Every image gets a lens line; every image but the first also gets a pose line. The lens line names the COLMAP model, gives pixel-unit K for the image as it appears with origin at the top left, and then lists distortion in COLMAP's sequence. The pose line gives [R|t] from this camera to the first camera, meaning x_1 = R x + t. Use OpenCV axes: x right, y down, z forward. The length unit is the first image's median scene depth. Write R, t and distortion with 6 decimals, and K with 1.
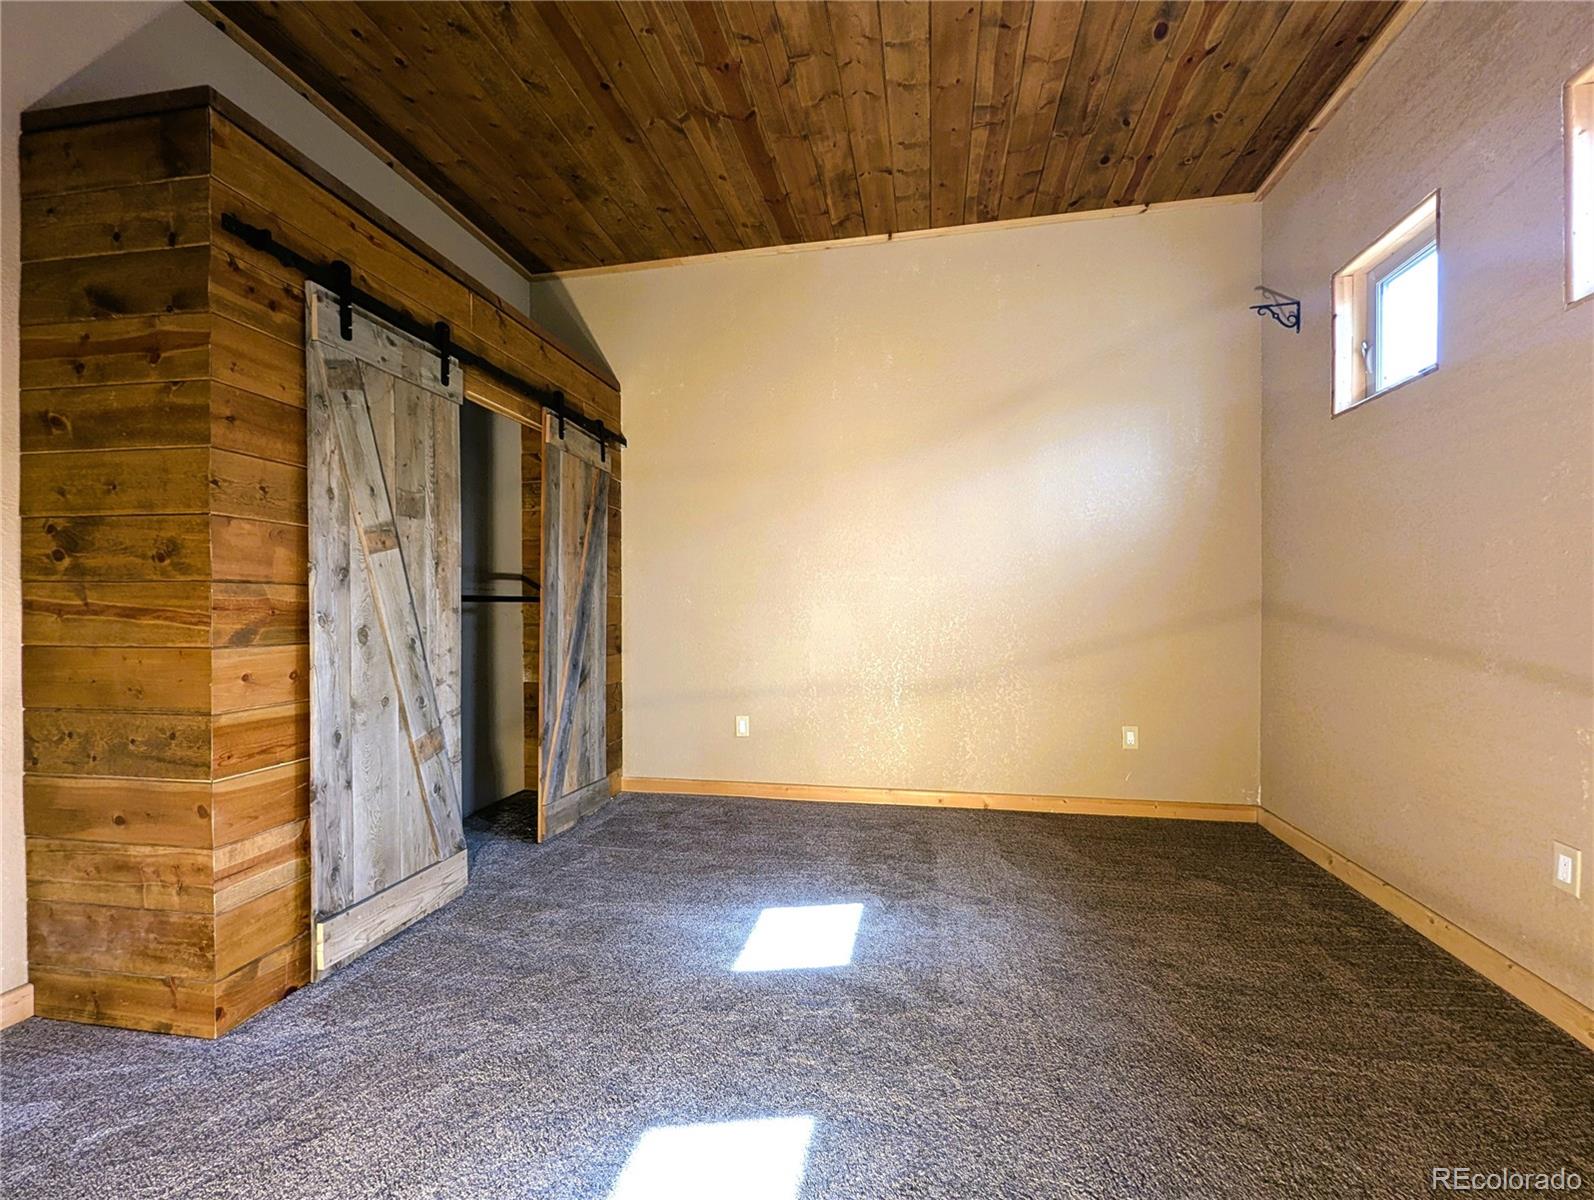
lens RADIAL K [[689.0, 0, 801.4], [0, 689.0, 606.7], [0, 0, 1]] dist [0.000702, -0.000296]
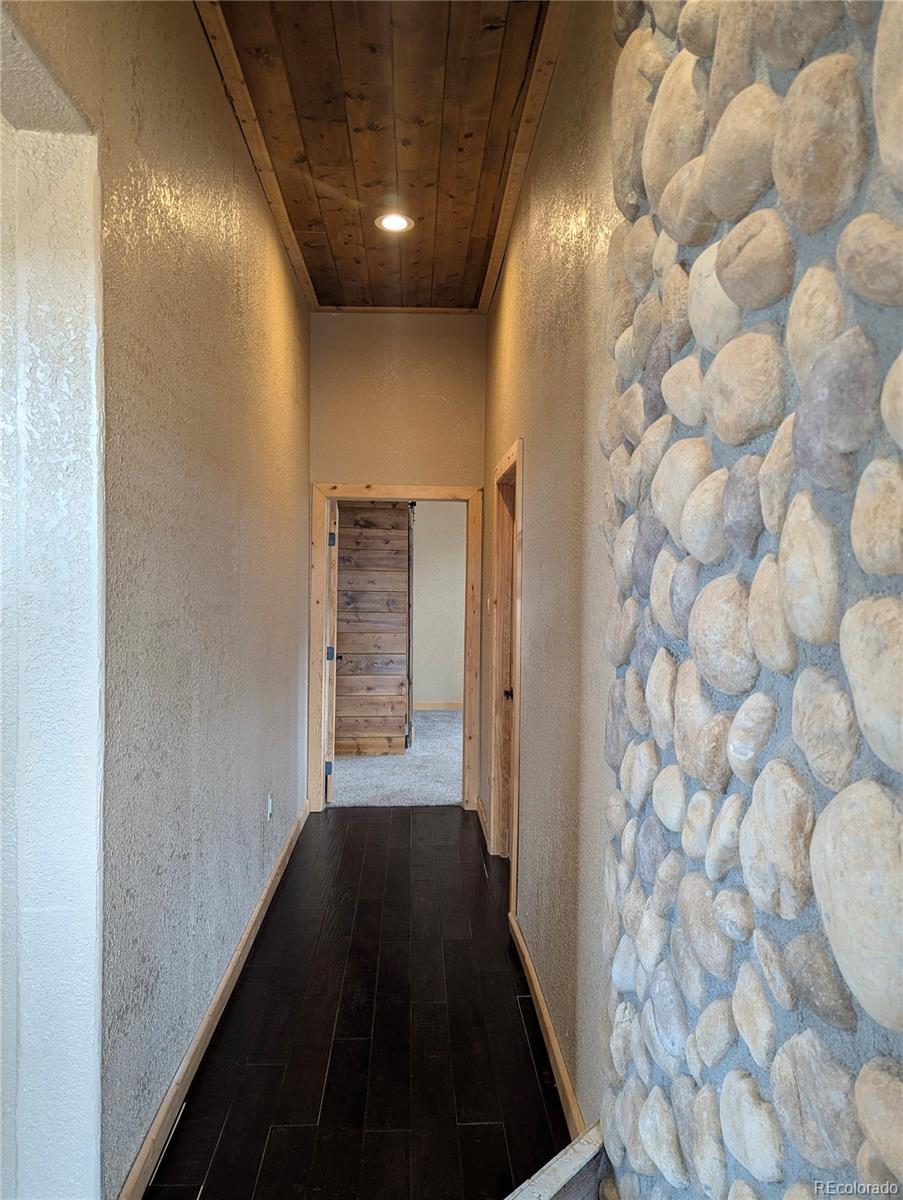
lens RADIAL K [[845.0, 0, 451.4], [0, 845.0, 598.2], [0, 0, 1]] dist [0.000380, 0.000131]
pose [[0.975430, 0.000769, 0.220306, -1.468934], [-0.002283, 0.999975, 0.006620, -0.123667], [-0.220296, -0.006960, 0.975408, -2.803383]]
